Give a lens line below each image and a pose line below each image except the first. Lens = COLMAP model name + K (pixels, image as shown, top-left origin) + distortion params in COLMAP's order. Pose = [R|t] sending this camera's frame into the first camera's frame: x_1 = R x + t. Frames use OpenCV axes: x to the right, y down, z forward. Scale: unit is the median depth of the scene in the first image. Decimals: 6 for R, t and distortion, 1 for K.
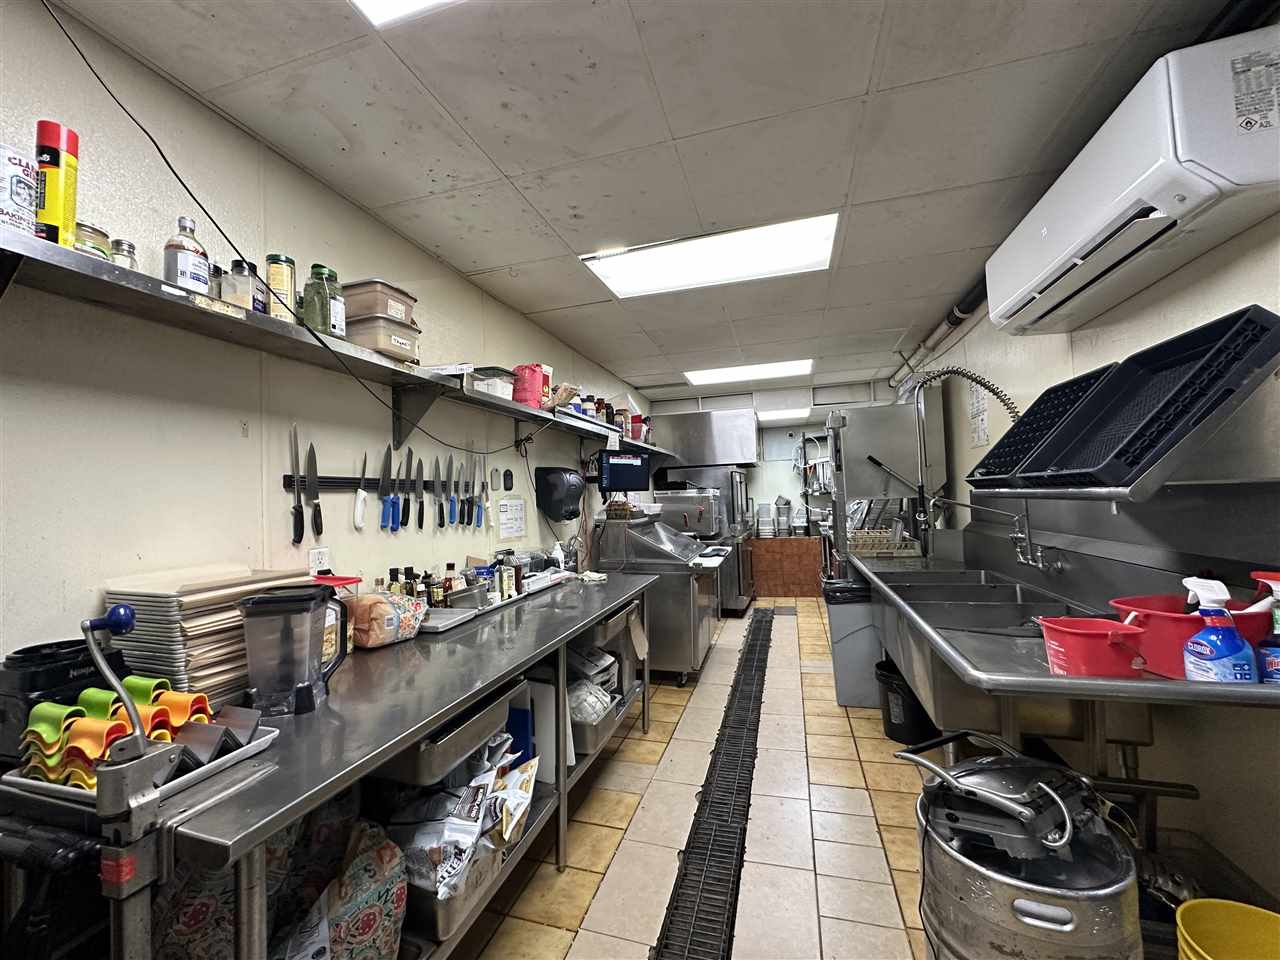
lens RADIAL K [[511.4, 0, 639.2], [0, 511.4, 480.6], [0, 0, 1]] dist [-0.003742, 0.001219]
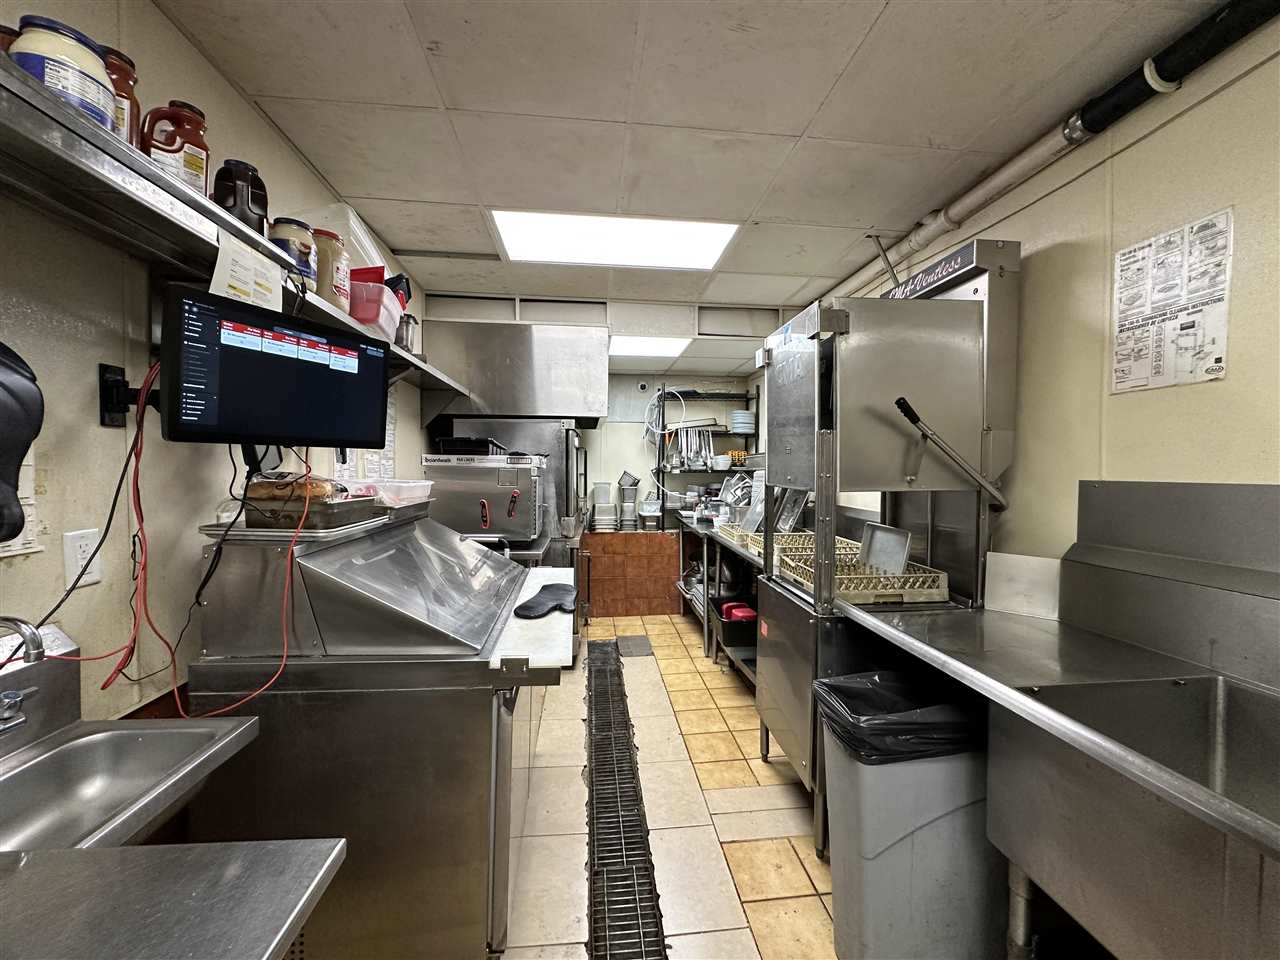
lens RADIAL K [[511.4, 0, 640.3], [0, 511.4, 478.1], [0, 0, 1]] dist [-0.003742, 0.001219]
pose [[0.925771, 0.033085, 0.376635, 0.035607], [-0.051505, 0.997913, 0.038938, 0.011519], [-0.374561, -0.055447, 0.925543, 0.398749]]
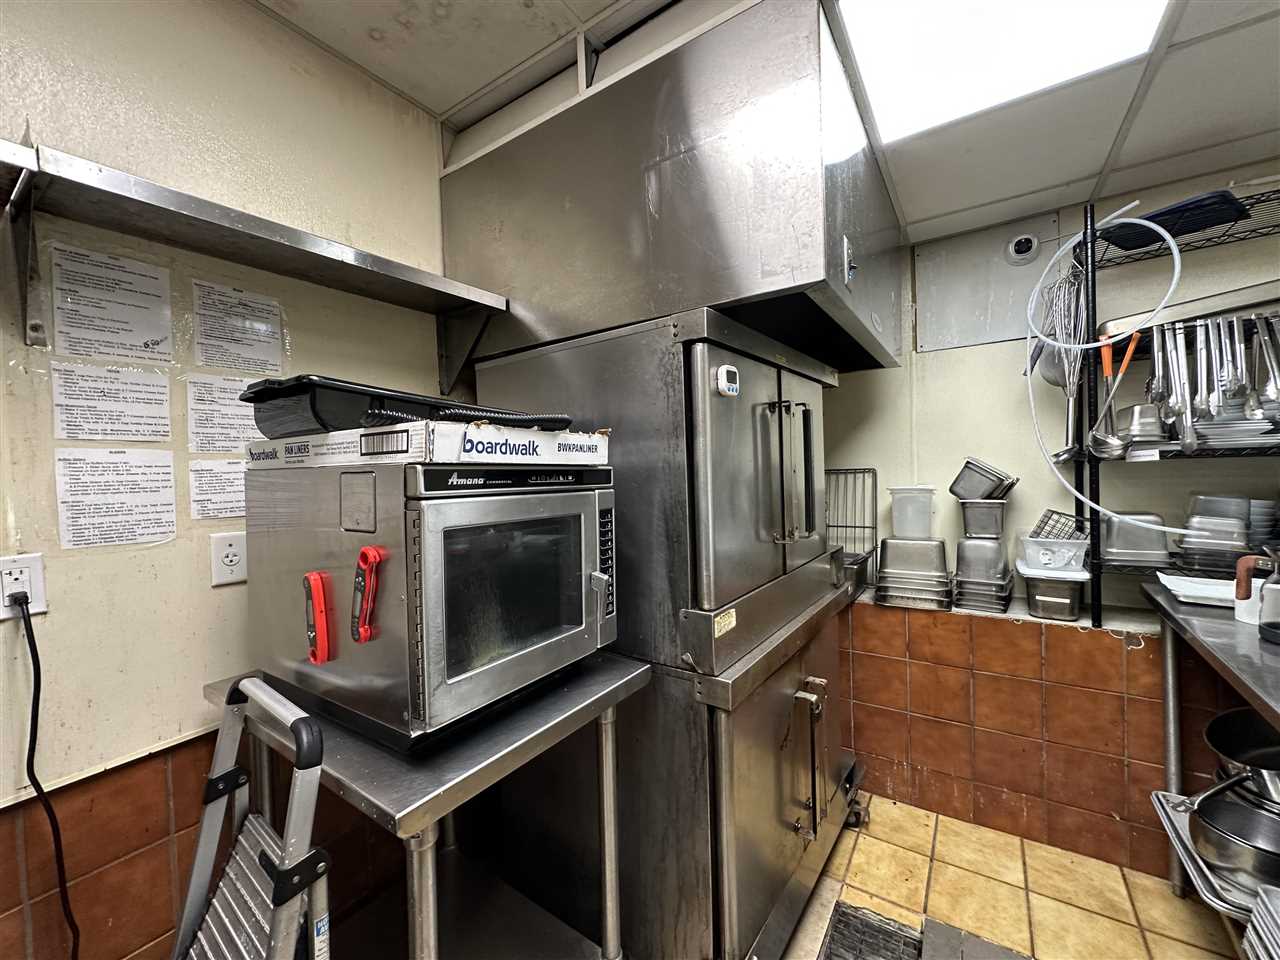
lens RADIAL K [[511.4, 0, 635.6], [0, 511.4, 482.8], [0, 0, 1]] dist [-0.003742, 0.001219]
pose [[0.949779, 0.011464, -0.312711, 0.216855], [0.011031, 0.997481, 0.070073, 0.021608], [0.312727, -0.070004, 0.947260, 0.777694]]
